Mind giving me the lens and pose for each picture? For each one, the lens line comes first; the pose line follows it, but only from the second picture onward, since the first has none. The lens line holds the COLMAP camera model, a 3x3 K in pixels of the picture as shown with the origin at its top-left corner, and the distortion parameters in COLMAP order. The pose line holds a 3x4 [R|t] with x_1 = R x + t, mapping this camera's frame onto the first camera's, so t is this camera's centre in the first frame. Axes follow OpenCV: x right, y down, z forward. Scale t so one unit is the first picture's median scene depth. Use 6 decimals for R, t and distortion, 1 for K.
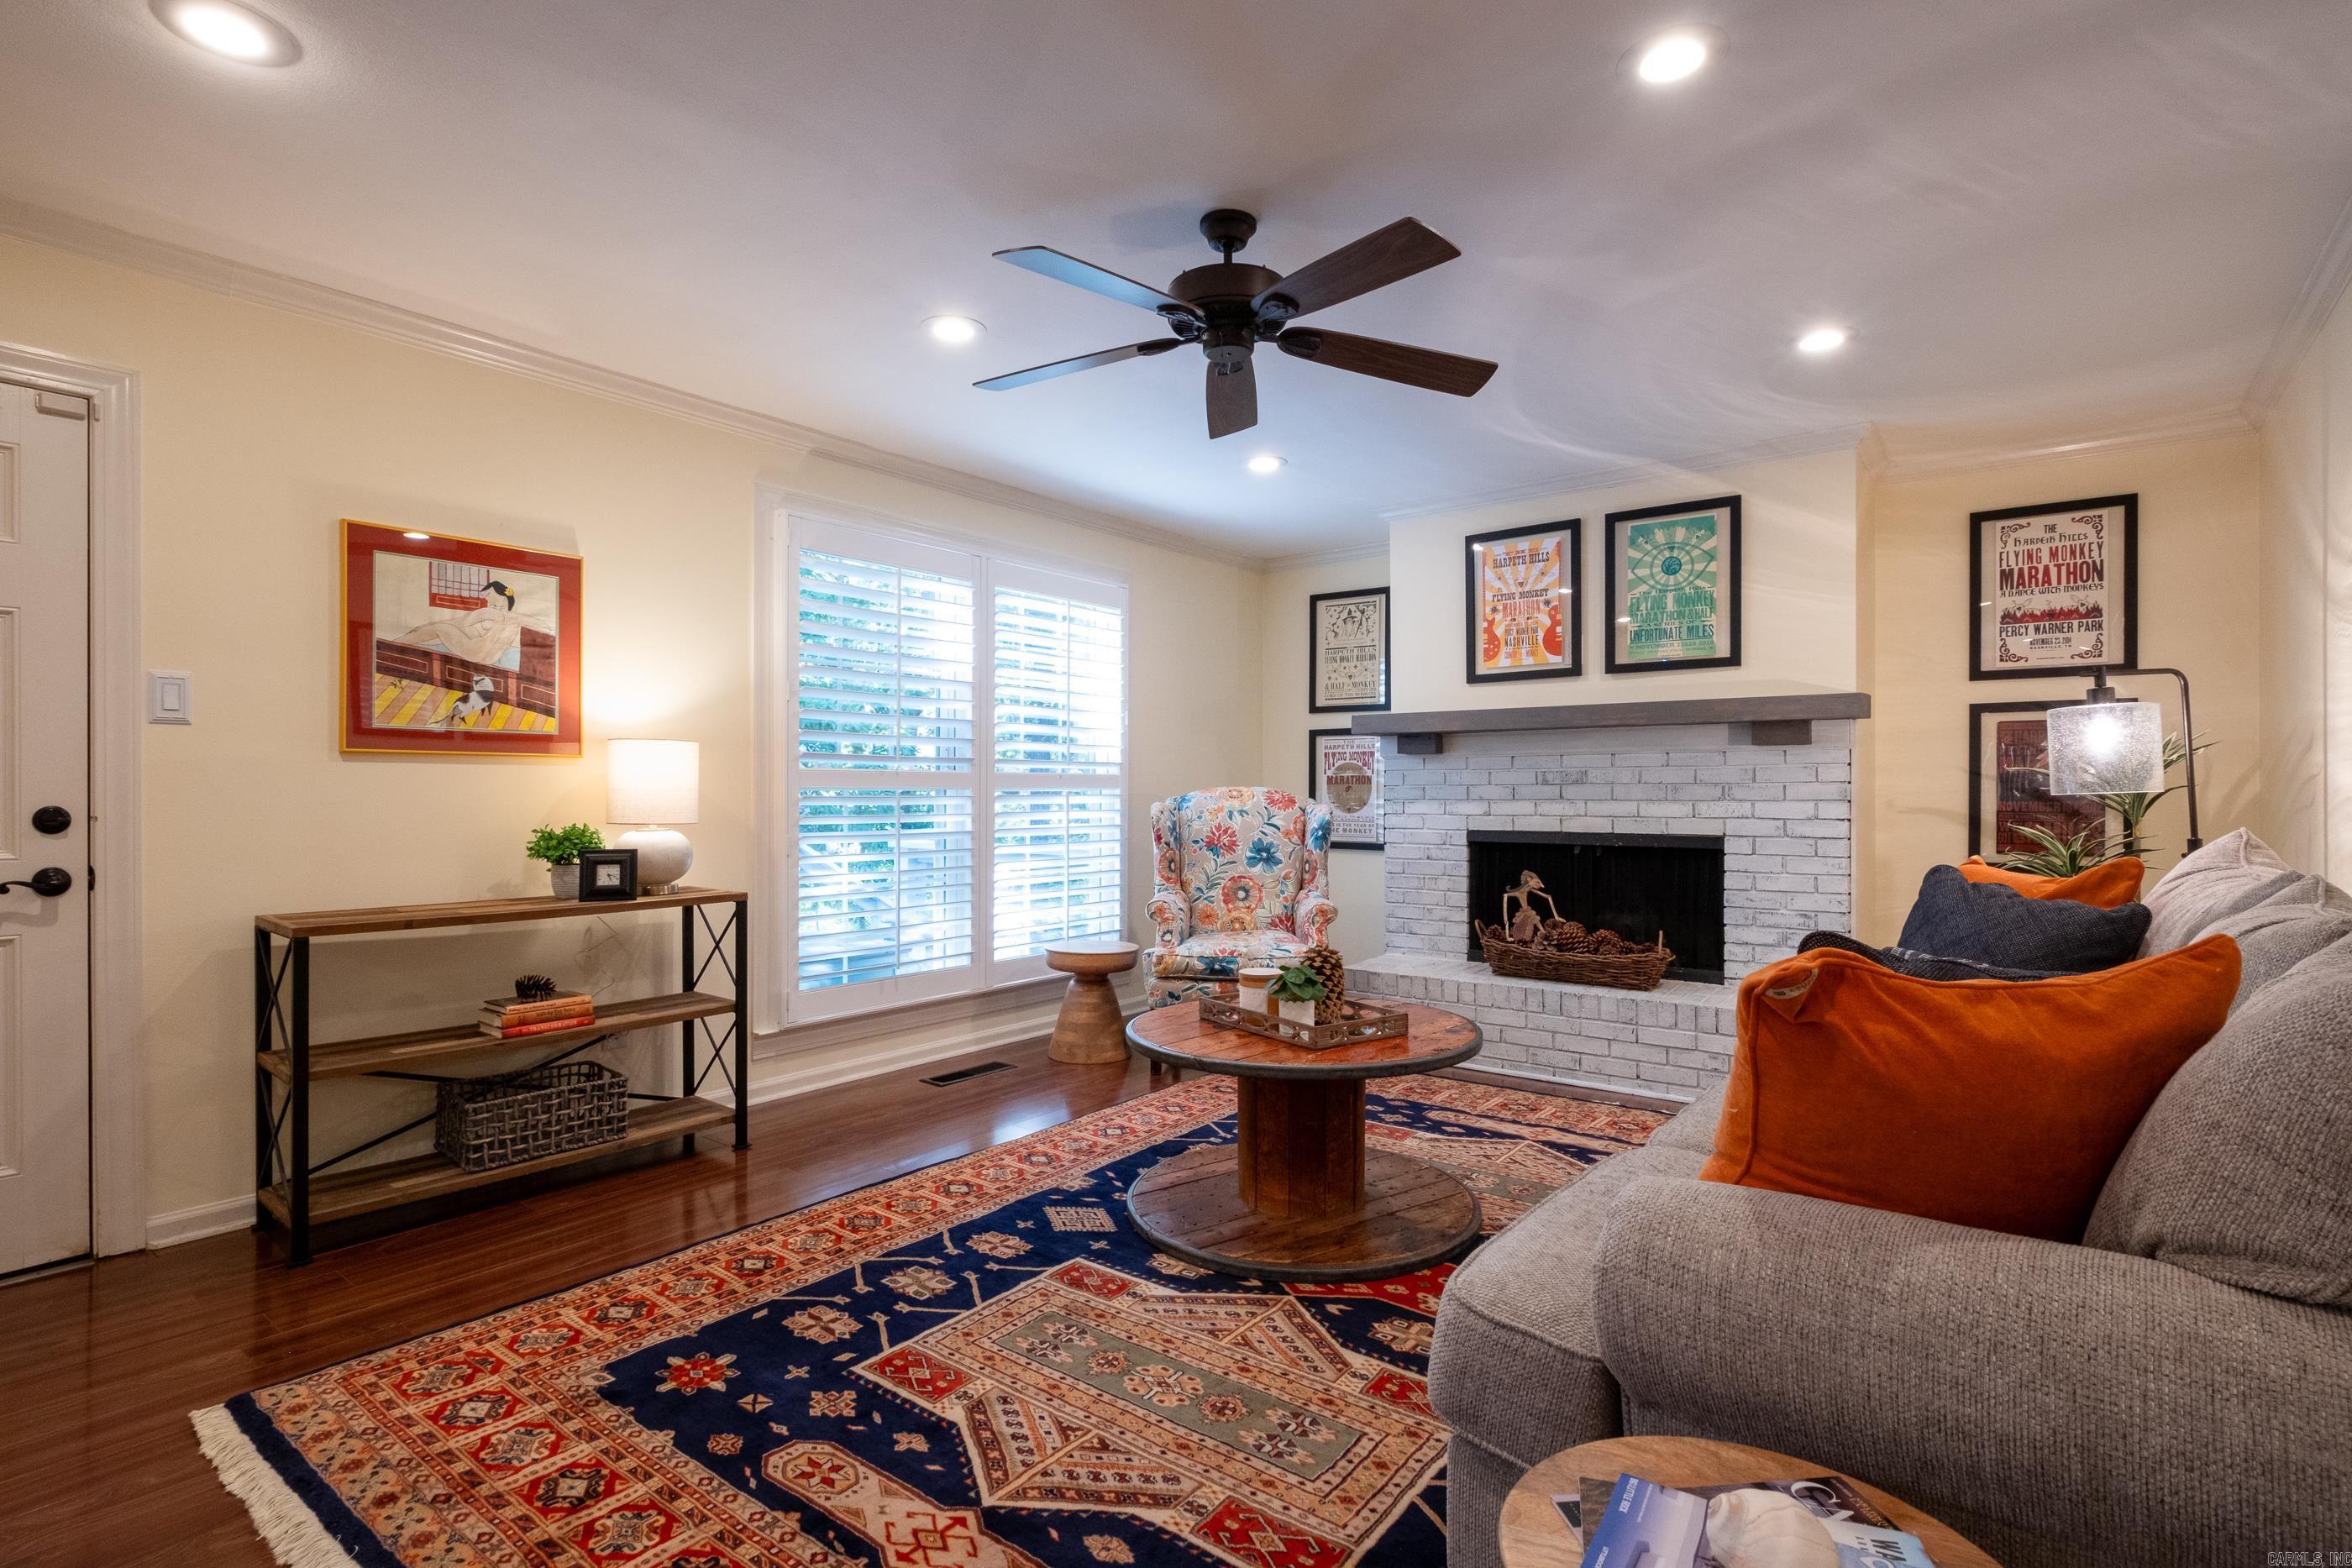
lens RADIAL K [[1089.4, 0, 1175.6], [0, 1089.4, 784.9], [0, 0, 1]] dist [0.001743, -0.004471]
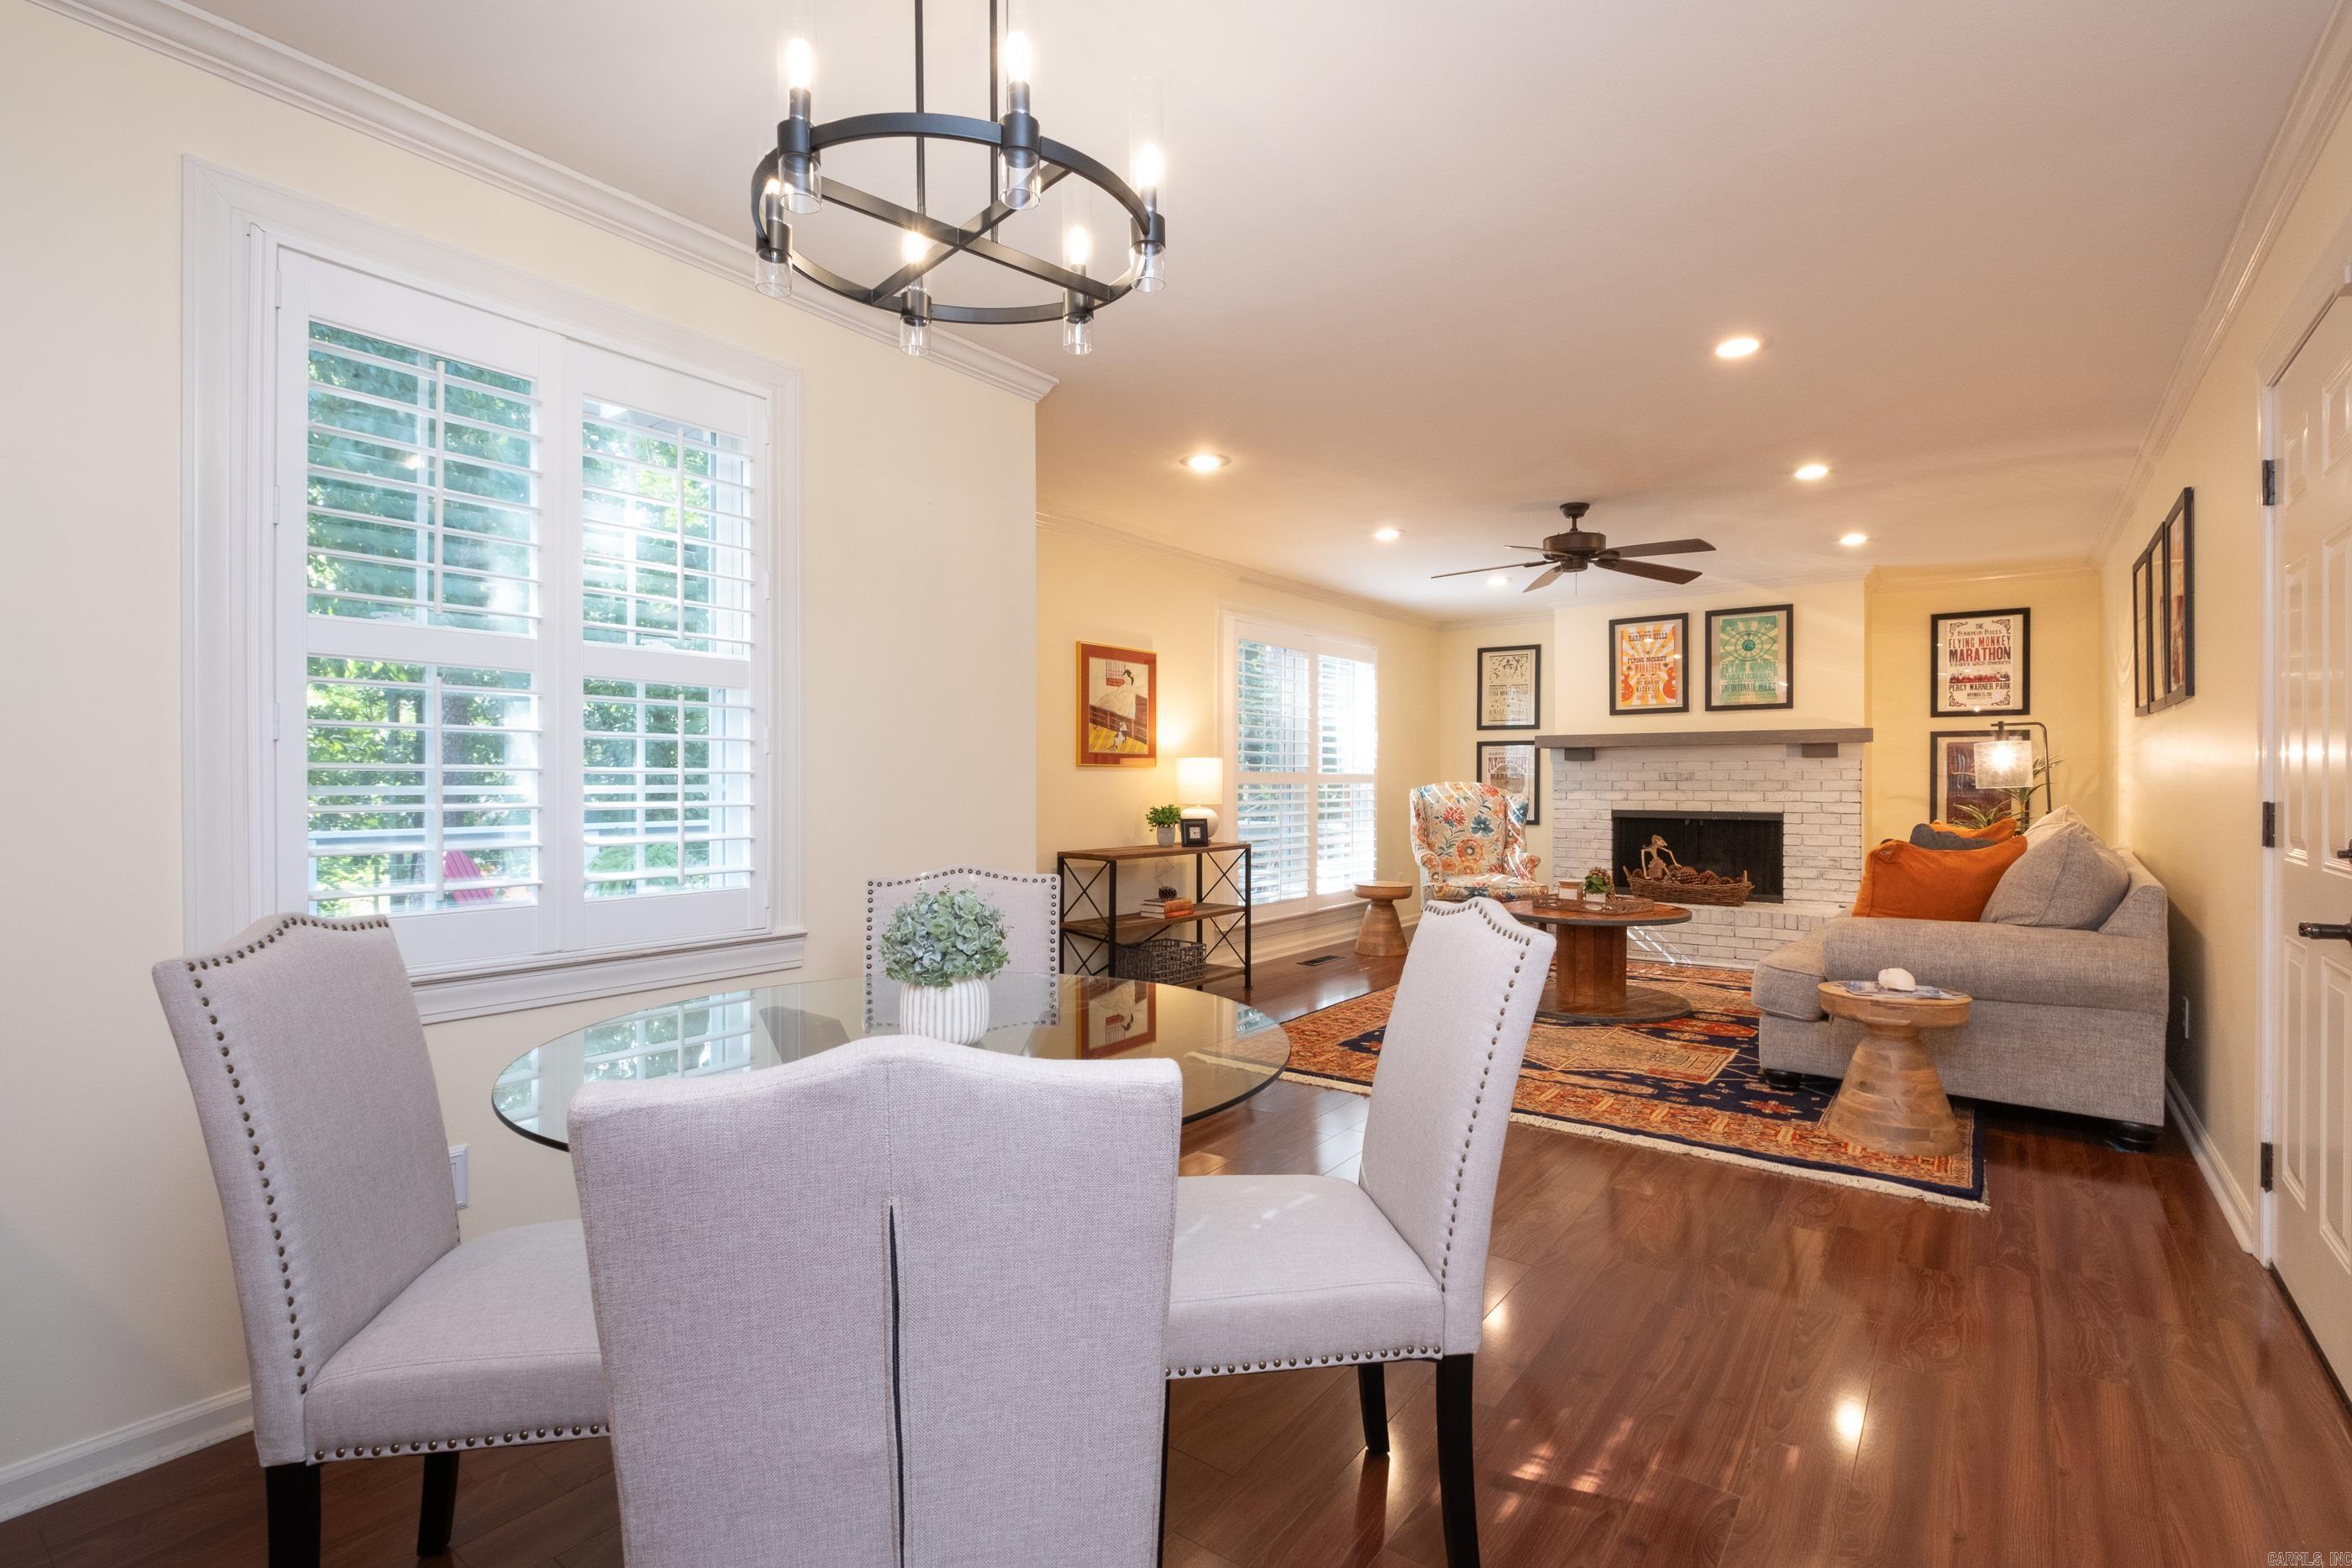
lens RADIAL K [[1089.4, 0, 1162.4], [0, 1089.4, 777.7], [0, 0, 1]] dist [0.001743, -0.004471]
pose [[0.999686, 0.000231, 0.025054, -0.469227], [-0.000334, 0.999991, 0.004112, -0.012233], [-0.025053, -0.004119, 0.999678, -0.612065]]
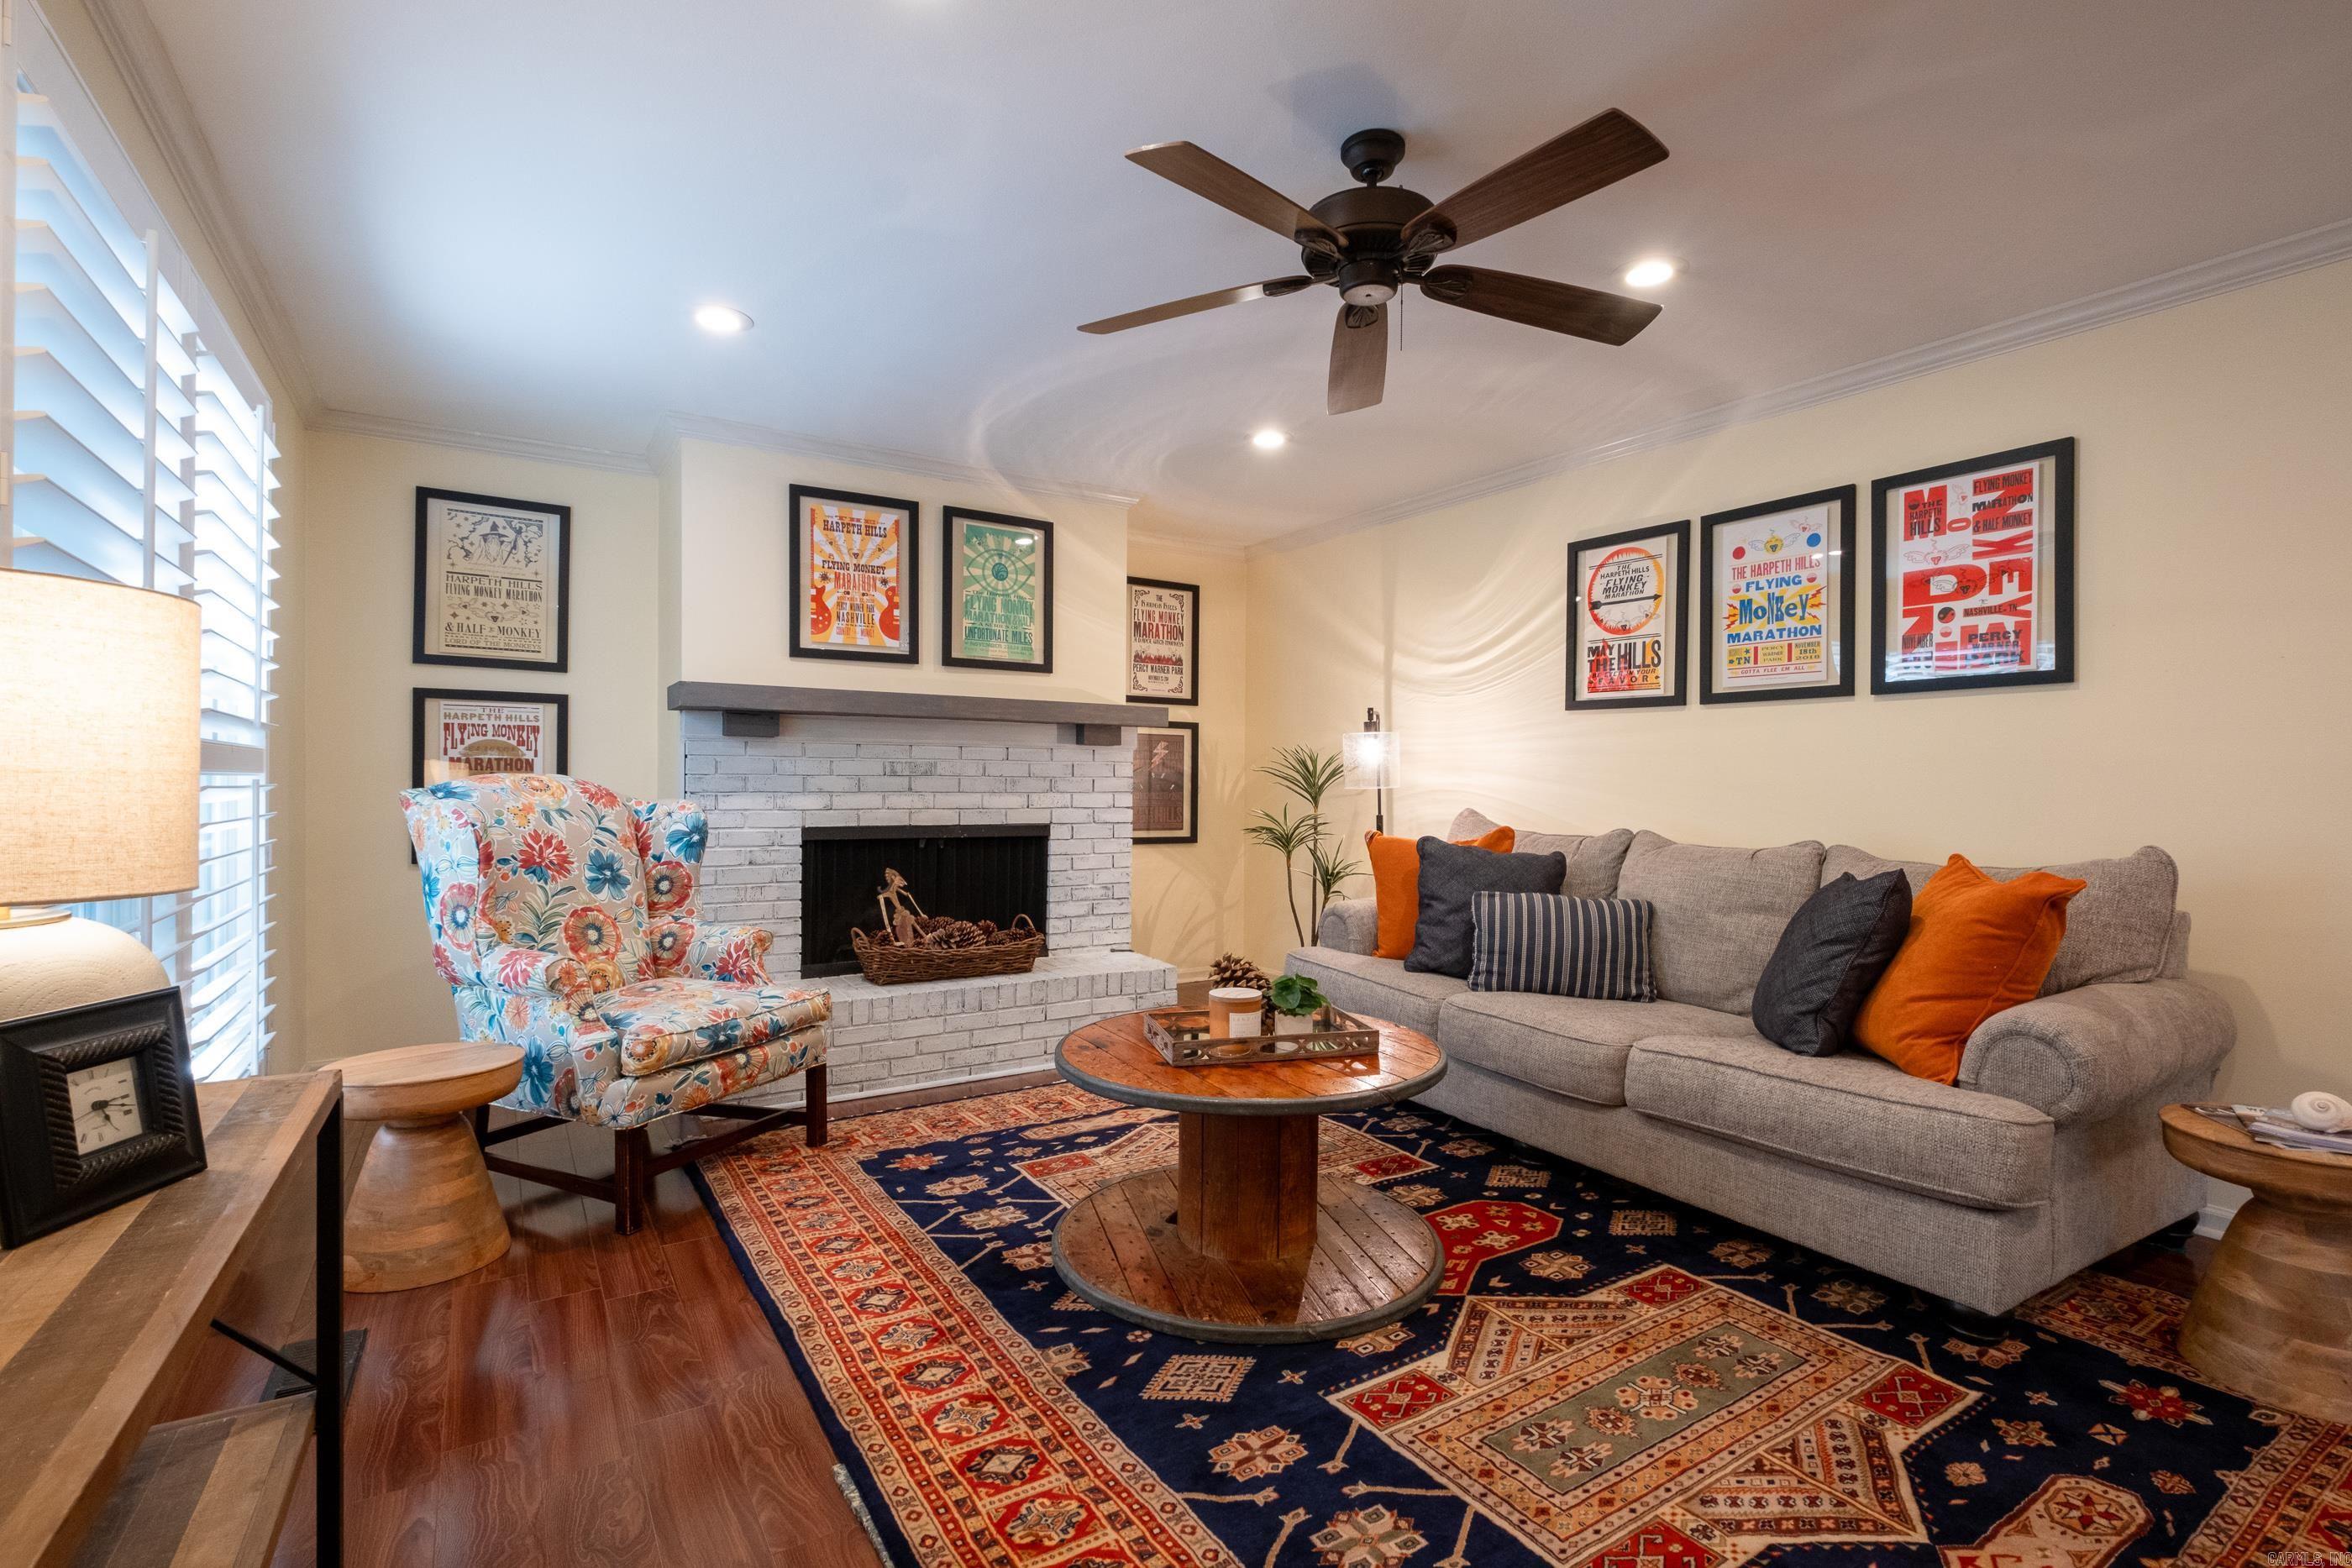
lens RADIAL K [[1089.4, 0, 1178.3], [0, 1089.4, 774.2], [0, 0, 1]] dist [0.001743, -0.004471]
pose [[0.343968, 0.011701, 0.938908, -0.499829], [-0.012861, 0.999887, -0.007750, 0.002647], [-0.938893, -0.009409, 0.344080, 0.486348]]
